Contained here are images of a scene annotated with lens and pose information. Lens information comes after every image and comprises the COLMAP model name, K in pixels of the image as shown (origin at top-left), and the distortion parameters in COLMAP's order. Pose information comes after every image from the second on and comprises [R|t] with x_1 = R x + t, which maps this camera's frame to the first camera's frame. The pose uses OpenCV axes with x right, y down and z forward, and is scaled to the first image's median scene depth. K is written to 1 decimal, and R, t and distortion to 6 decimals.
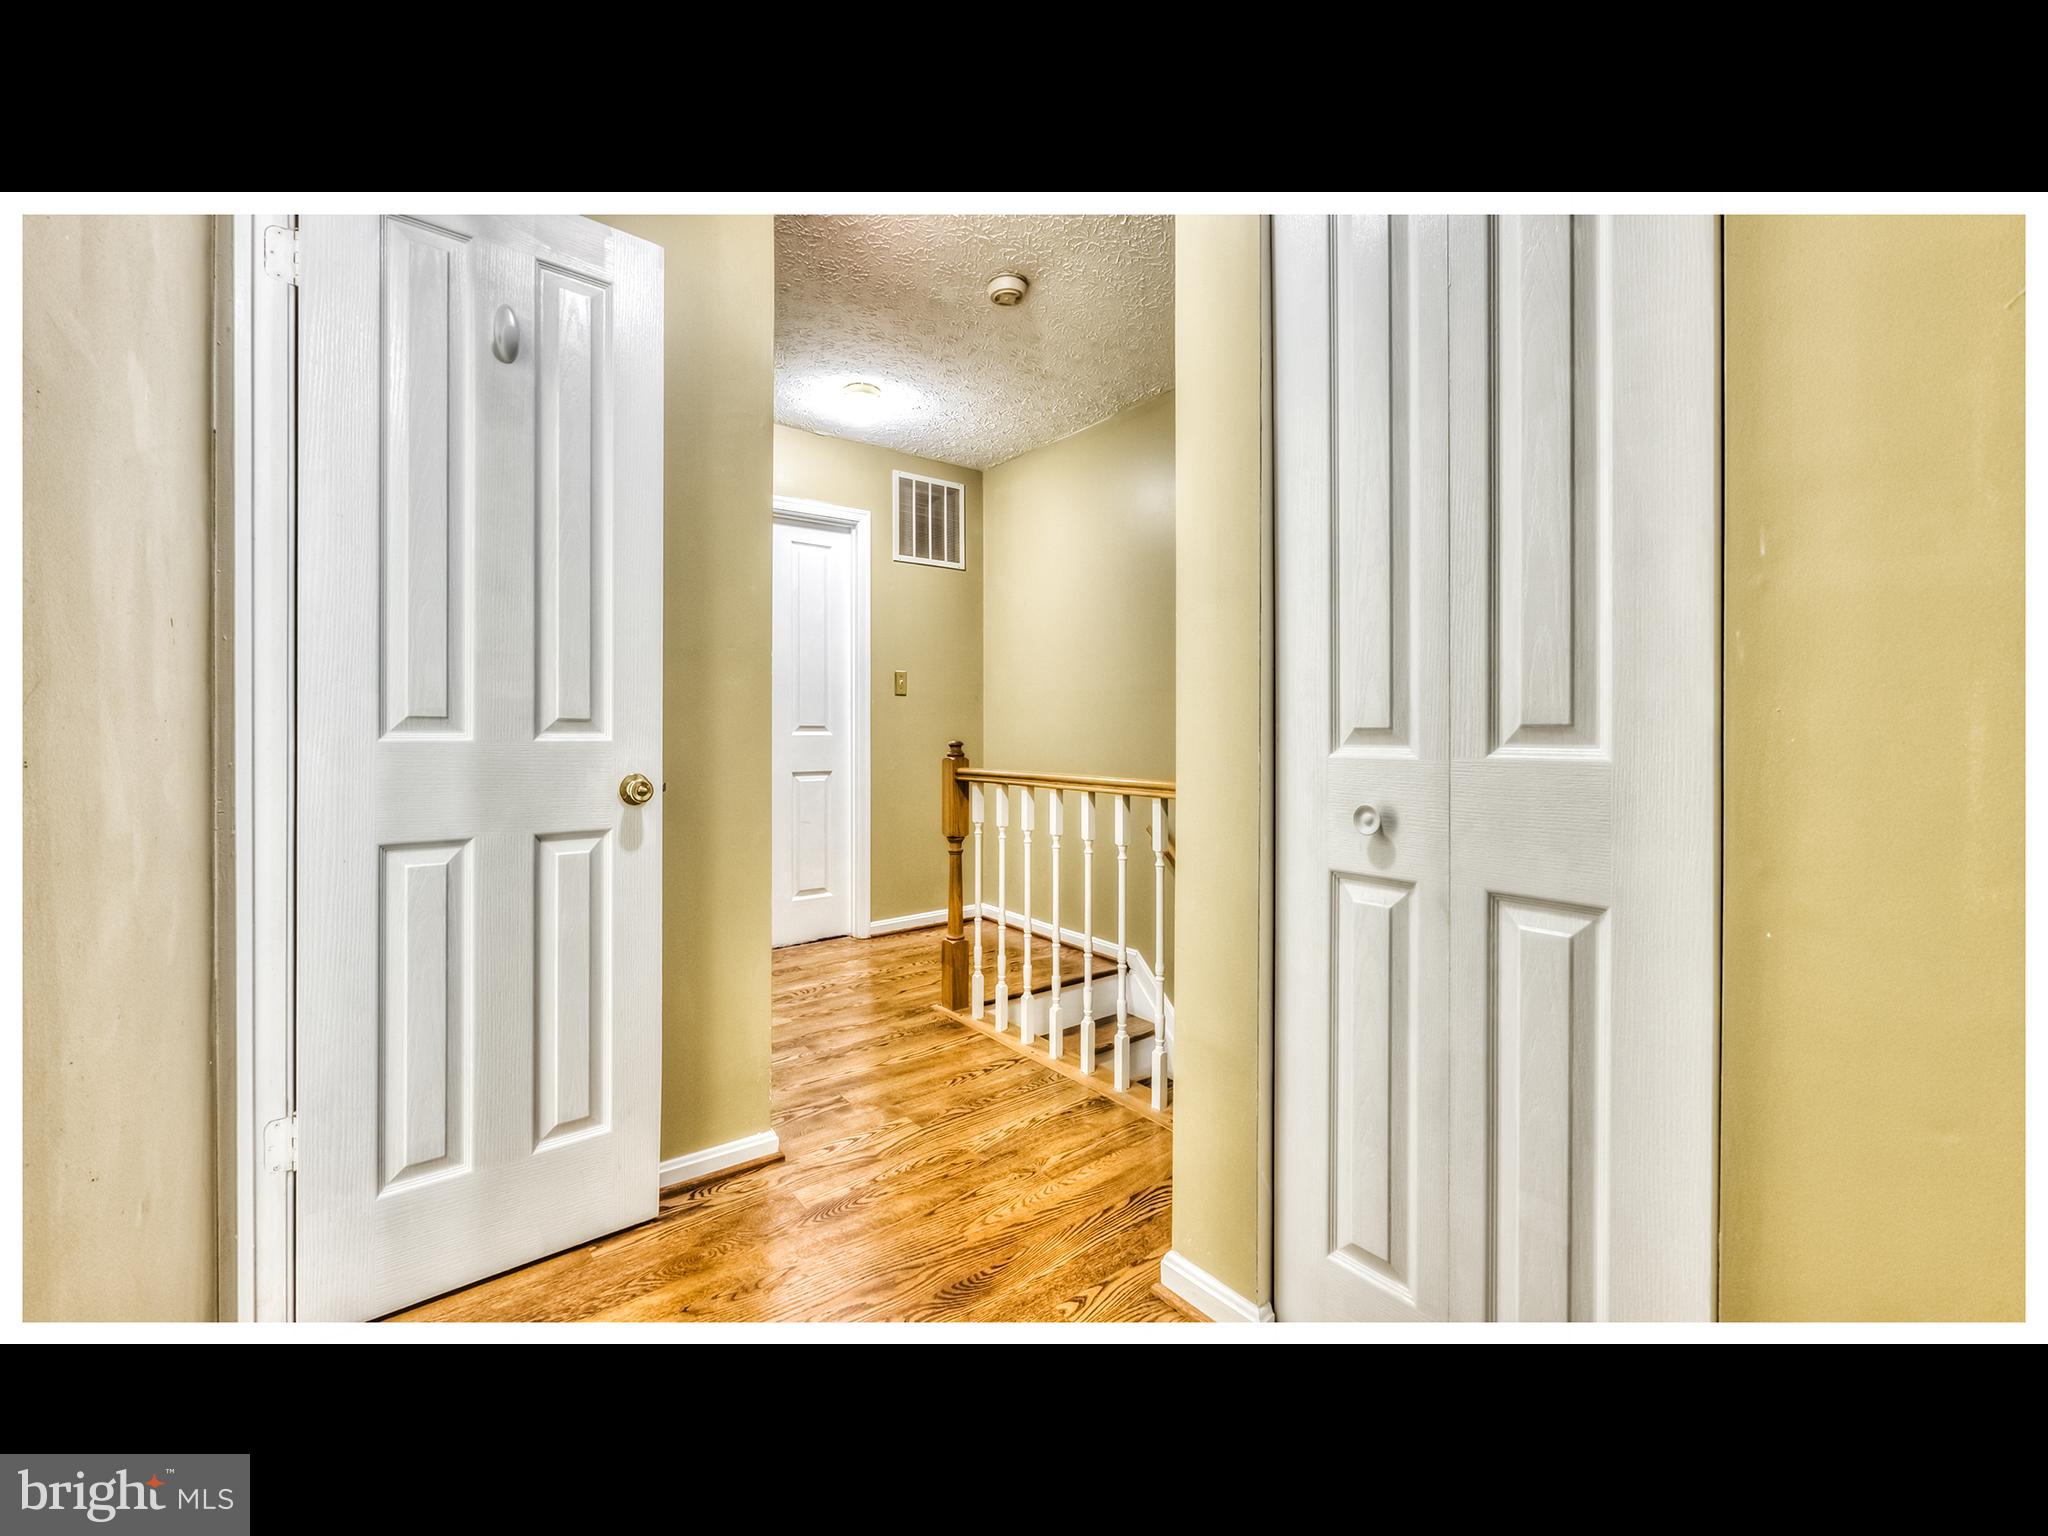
lens RADIAL K [[785.3, 0, 1043.3], [0, 785.3, 703.0], [0, 0, 1]] dist [-0.000439, -0.000007]
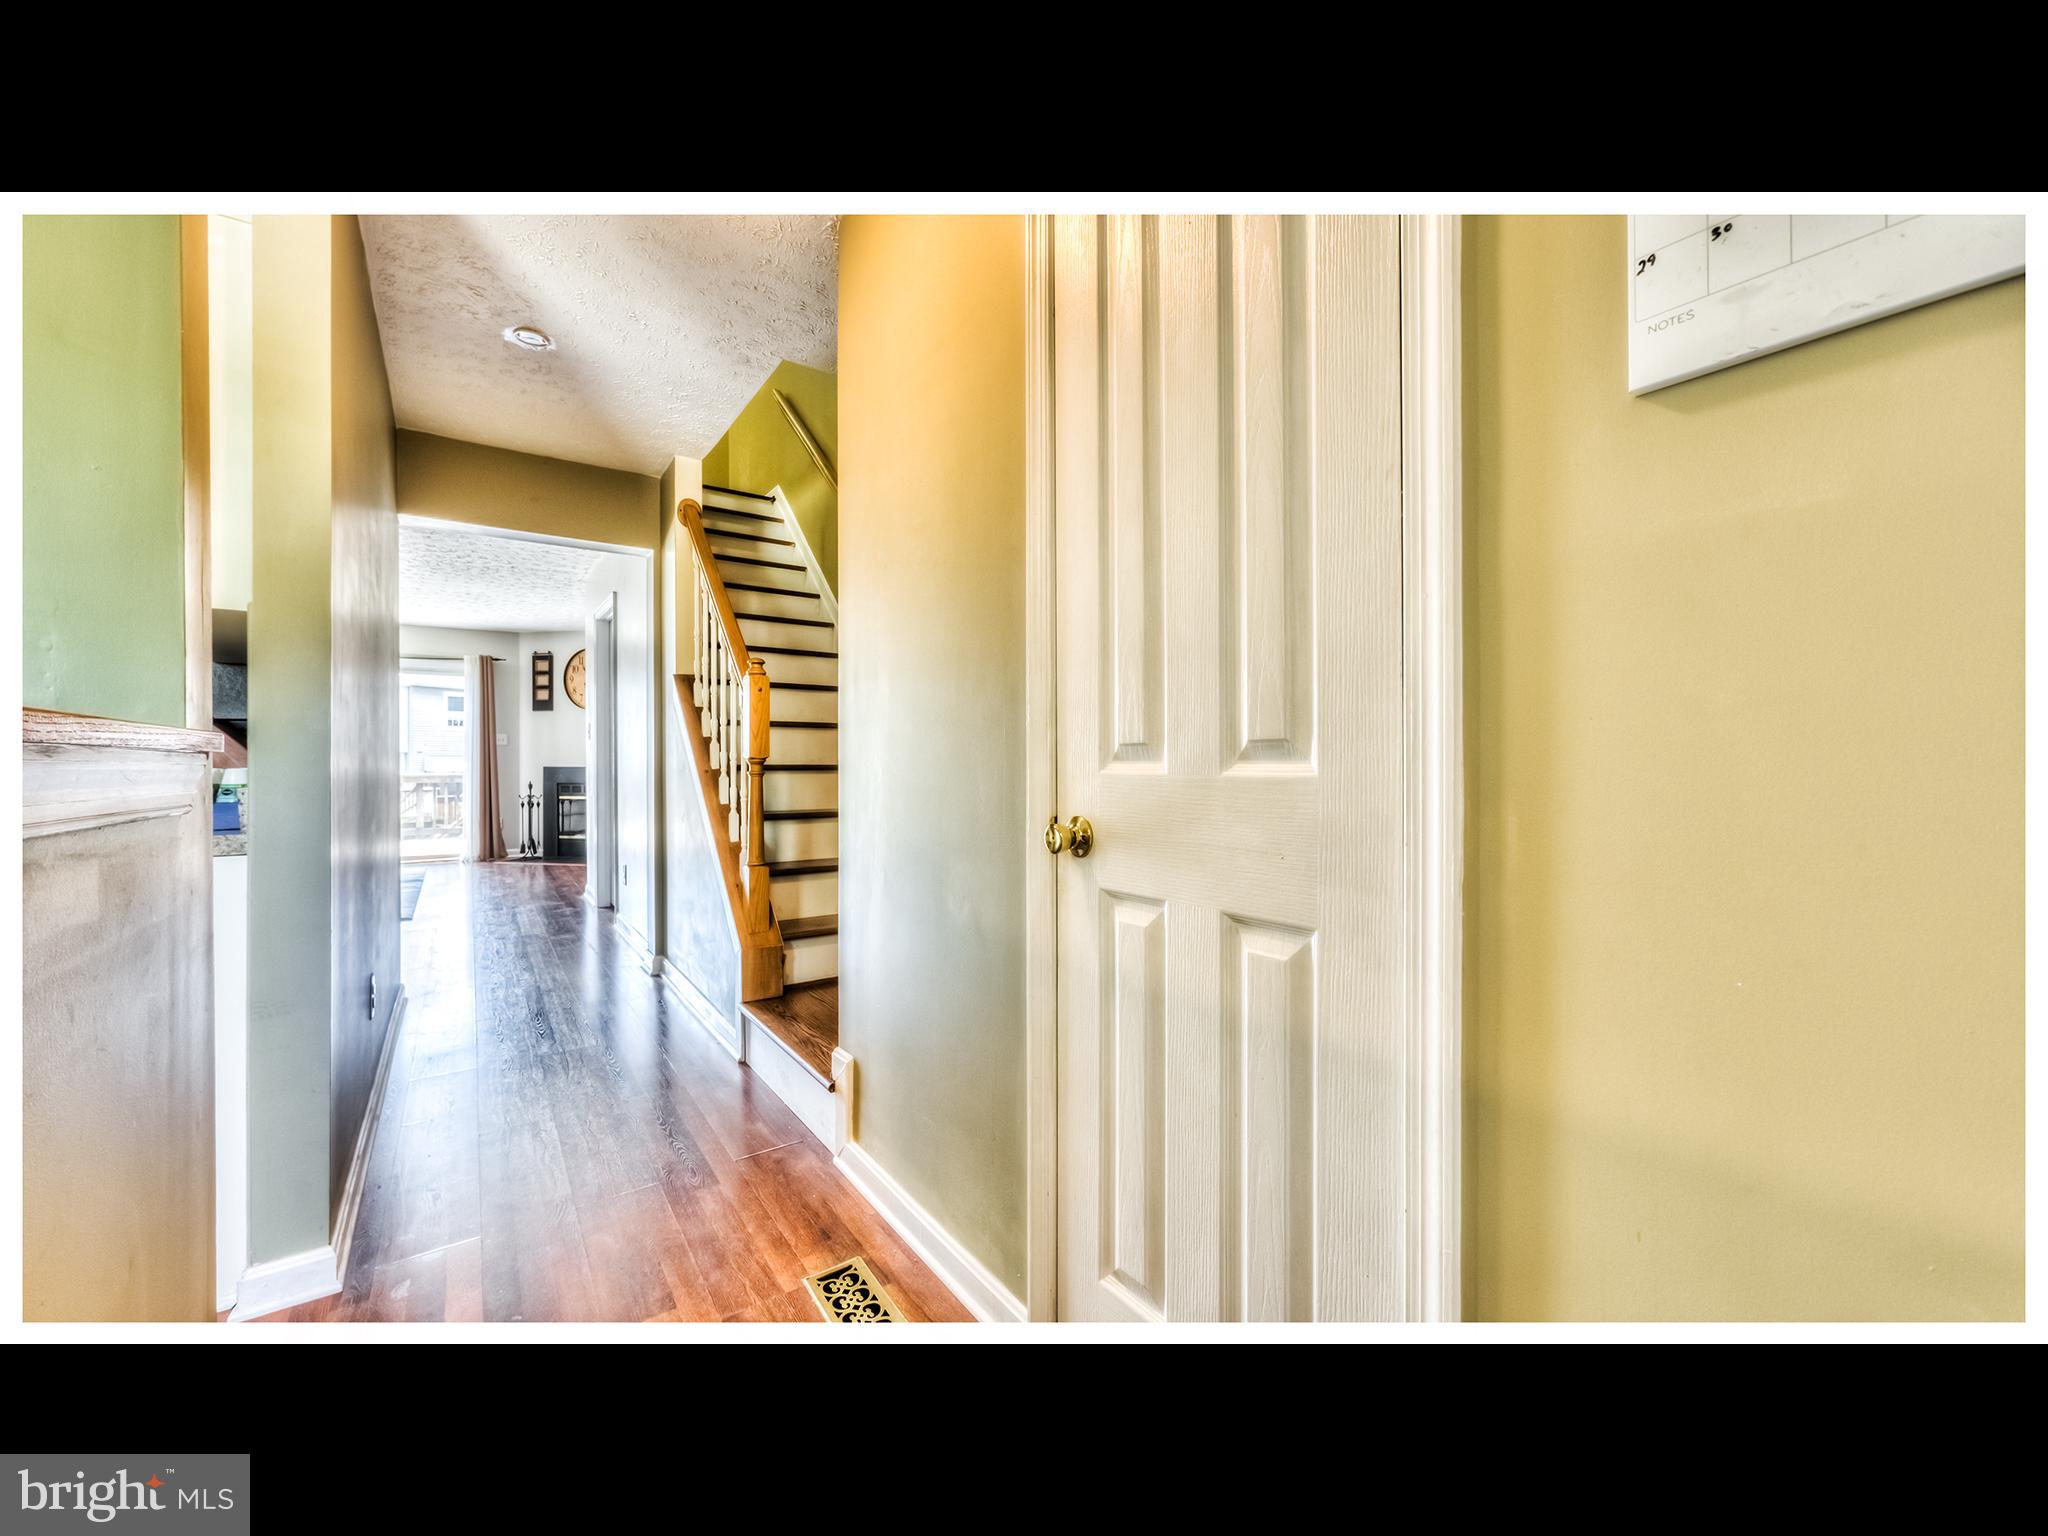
lens RADIAL K [[792.1, 0, 1002.4], [0, 792.1, 756.1], [0, 0, 1]] dist [-0.004713, 0.000170]
pose [[1.000000, -0.000676, 0.000311, 0.275452], [0.000662, 0.999010, 0.044486, 0.000760], [-0.000341, -0.044486, 0.999010, -0.001095]]
